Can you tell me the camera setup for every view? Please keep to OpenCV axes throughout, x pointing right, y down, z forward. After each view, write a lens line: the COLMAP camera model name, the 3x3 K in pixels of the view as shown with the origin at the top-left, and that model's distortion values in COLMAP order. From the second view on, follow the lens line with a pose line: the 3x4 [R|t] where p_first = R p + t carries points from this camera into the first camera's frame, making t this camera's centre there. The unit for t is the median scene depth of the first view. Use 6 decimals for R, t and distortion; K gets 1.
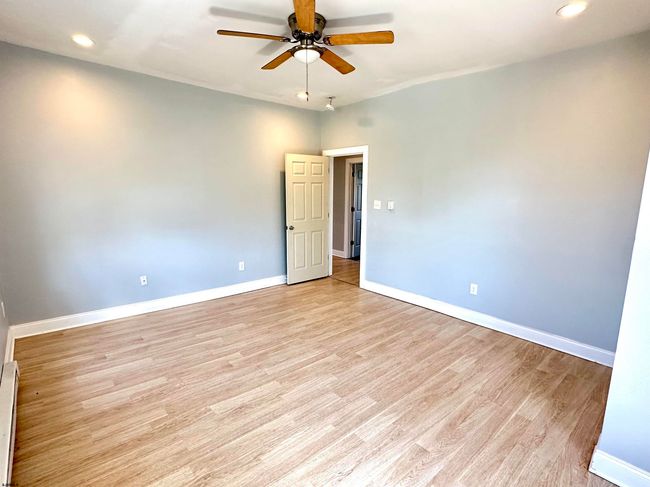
lens RADIAL K [[330.2, 0, 325.8], [0, 330.2, 243.8], [0, 0, 1]] dist [-0.003108, -0.000143]
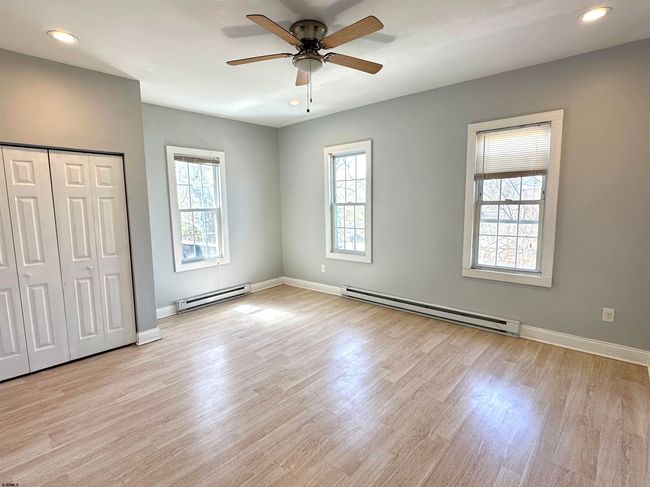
lens RADIAL K [[330.2, 0, 327.4], [0, 330.2, 242.3], [0, 0, 1]] dist [-0.003108, -0.000143]
pose [[-0.991860, 0.017102, -0.126182, 0.021606], [-0.018699, 0.960634, 0.277186, -0.321581], [0.125955, 0.277289, -0.952495, 2.009041]]
